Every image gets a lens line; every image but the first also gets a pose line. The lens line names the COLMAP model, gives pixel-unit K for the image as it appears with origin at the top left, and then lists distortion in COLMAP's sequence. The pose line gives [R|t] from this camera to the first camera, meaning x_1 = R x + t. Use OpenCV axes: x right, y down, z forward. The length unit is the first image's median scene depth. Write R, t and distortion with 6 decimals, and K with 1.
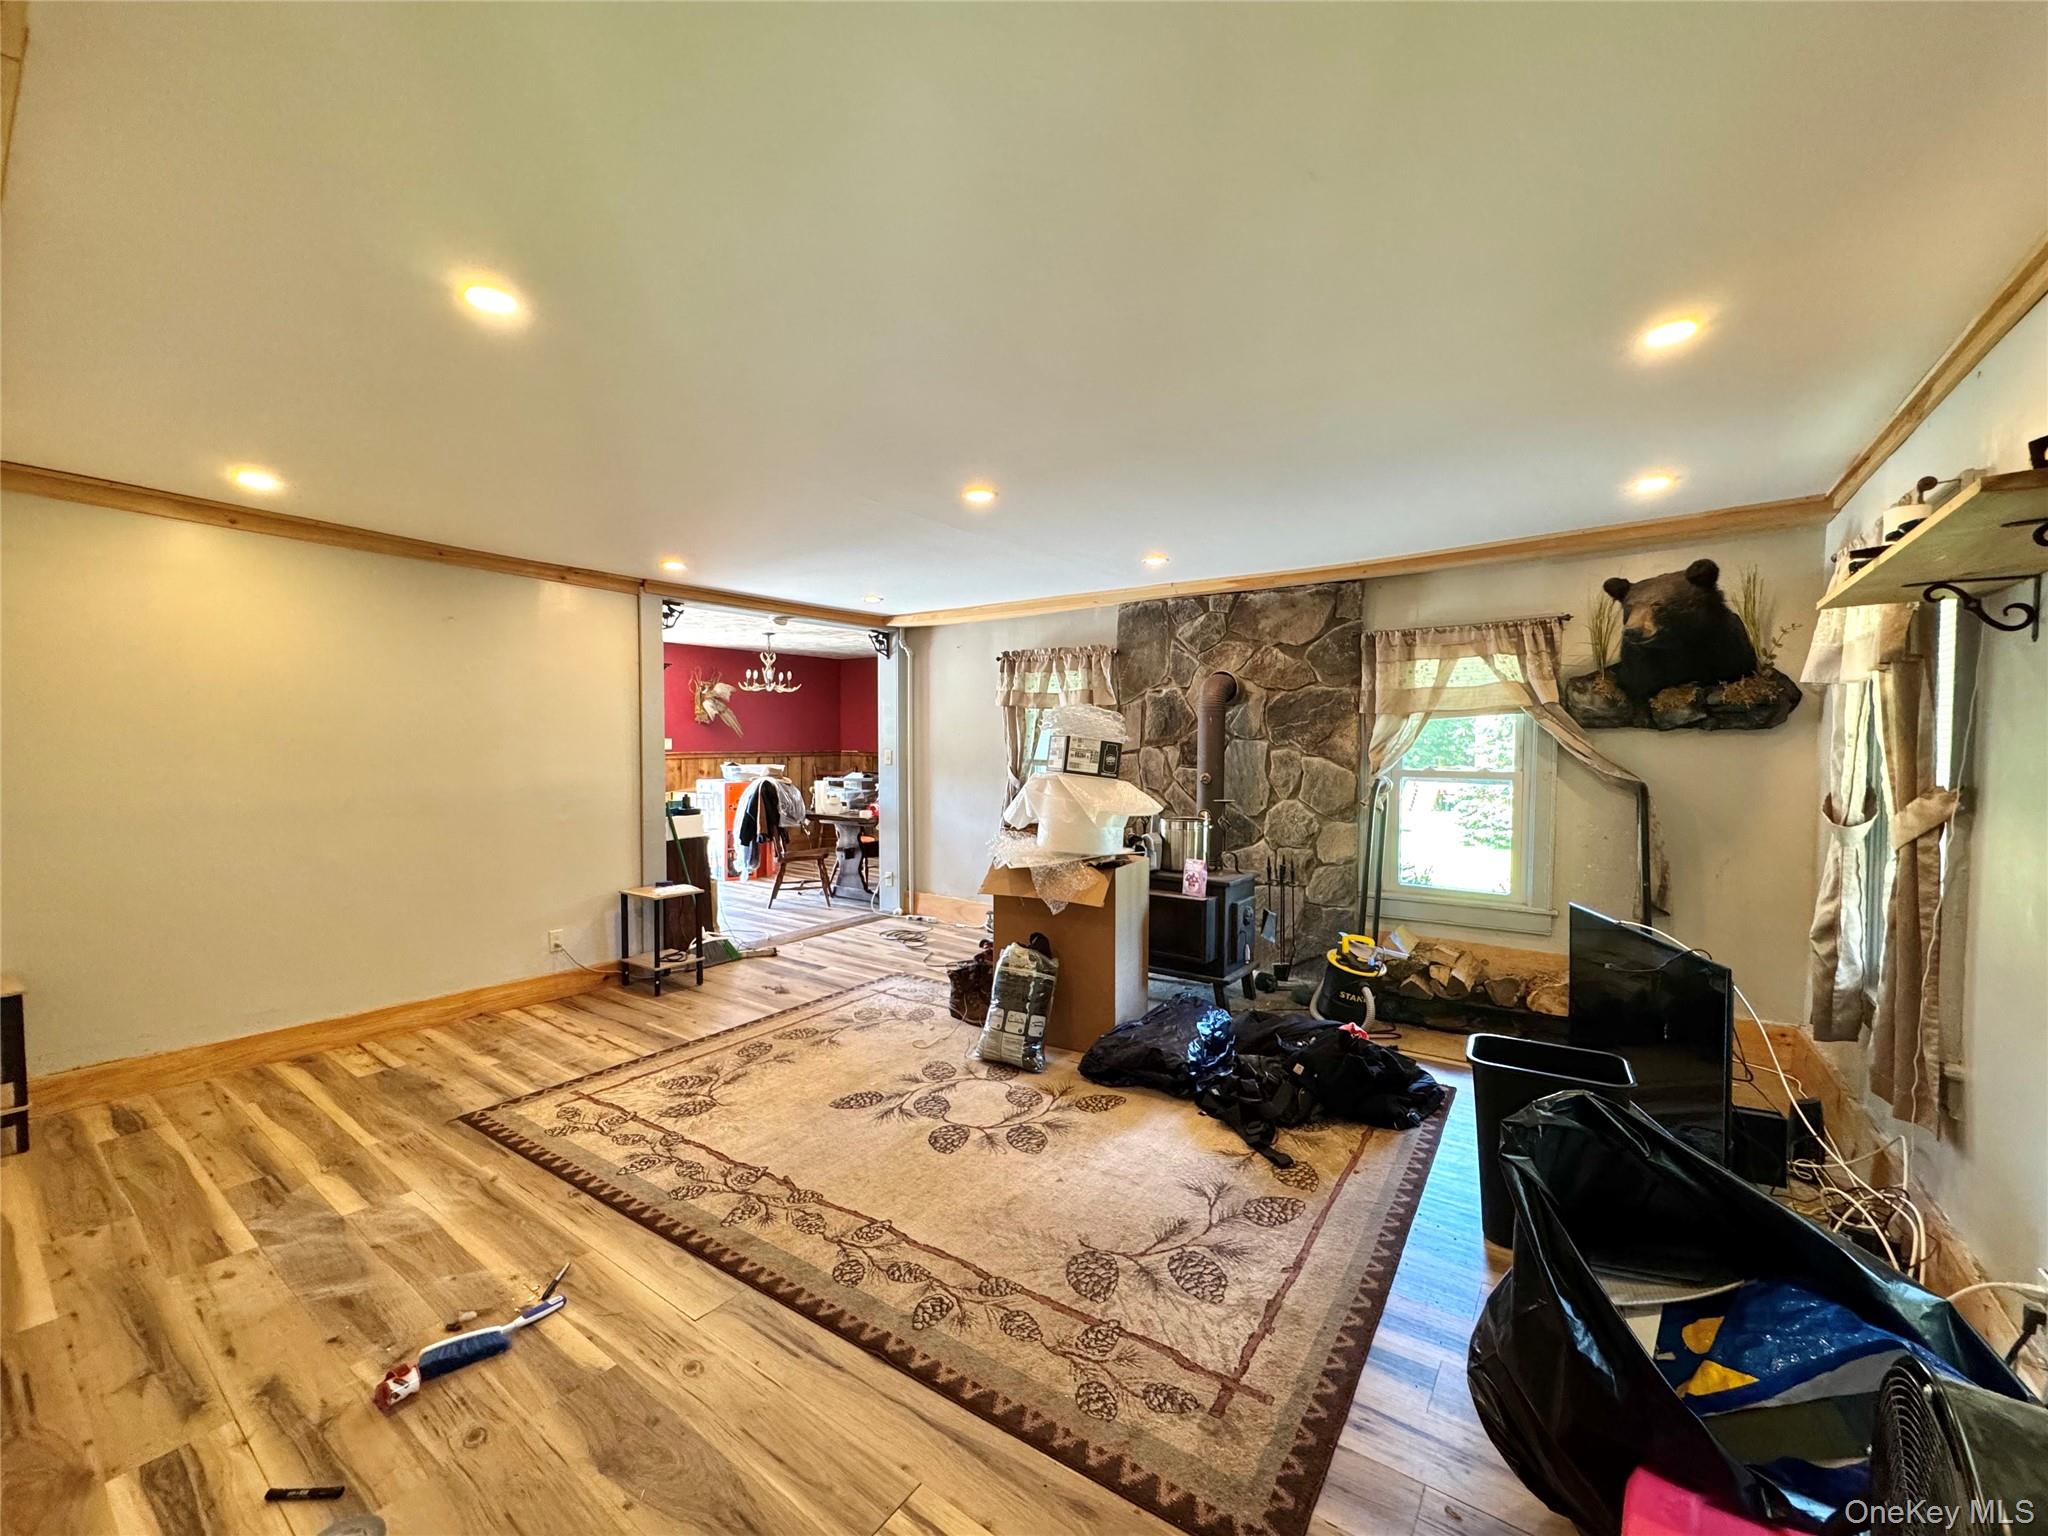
lens RADIAL K [[820.5, 0, 1024.0], [0, 820.5, 768.0], [0, 0, 1]] dist [-0.001021, 0.000490]
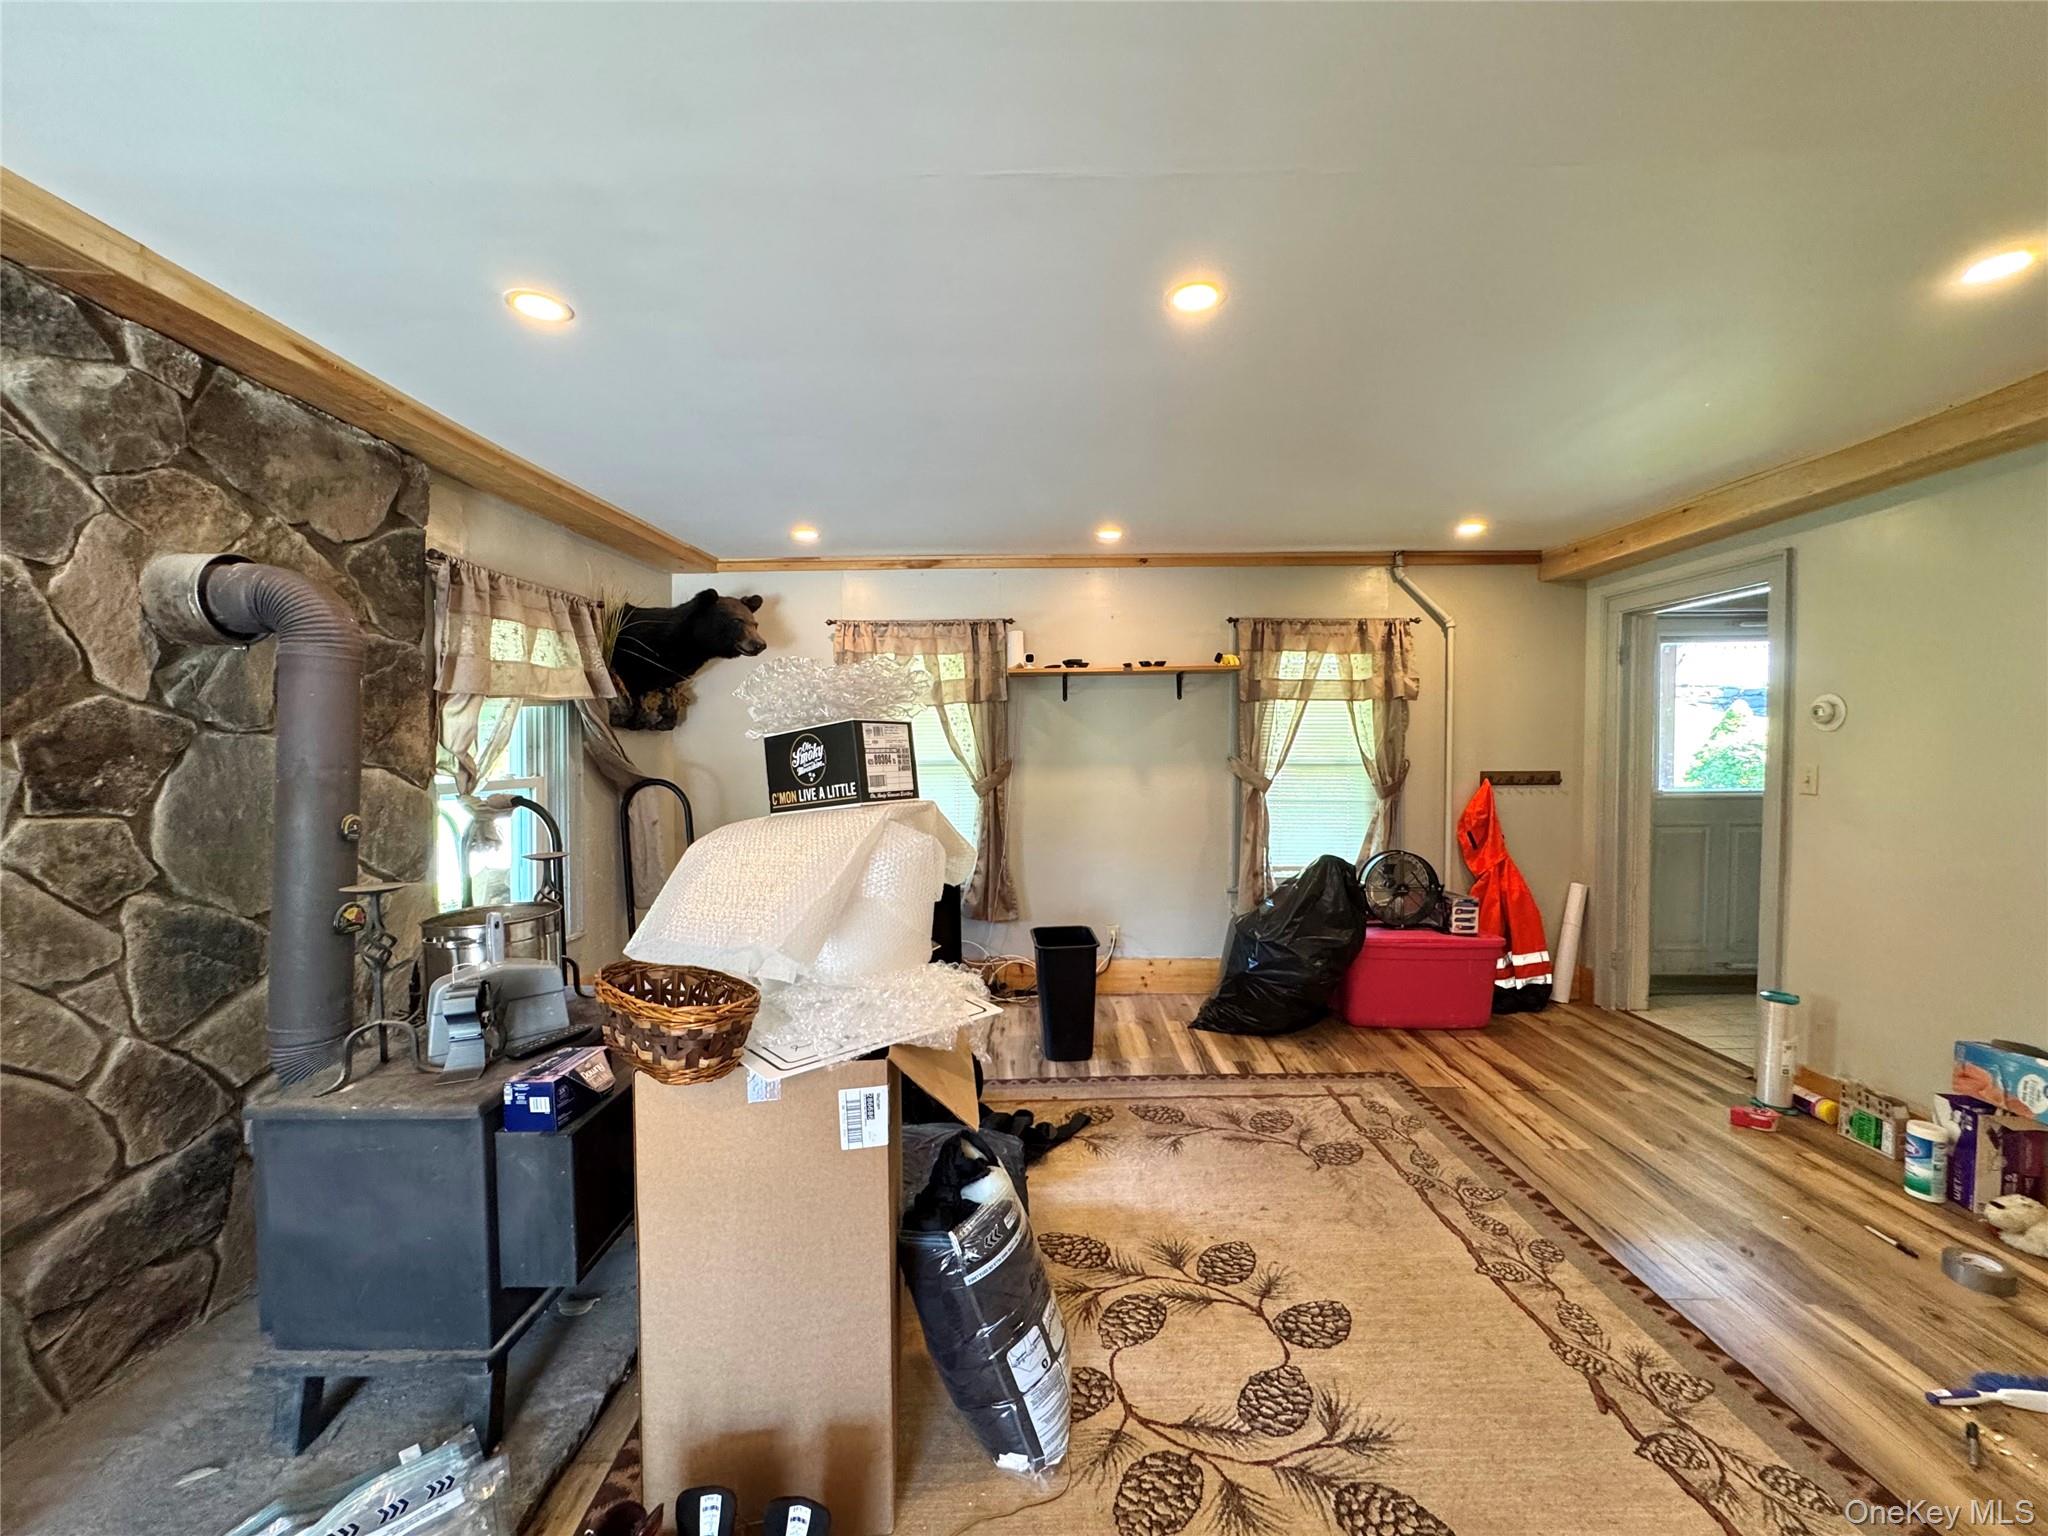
lens RADIAL K [[820.5, 0, 1024.0], [0, 820.5, 768.0], [0, 0, 1]] dist [-0.001021, 0.000490]
pose [[-0.574932, -0.022843, 0.817882, -0.518482], [0.028480, 0.998446, 0.047906, -0.045220], [-0.817705, 0.050836, -0.573388, 1.636064]]
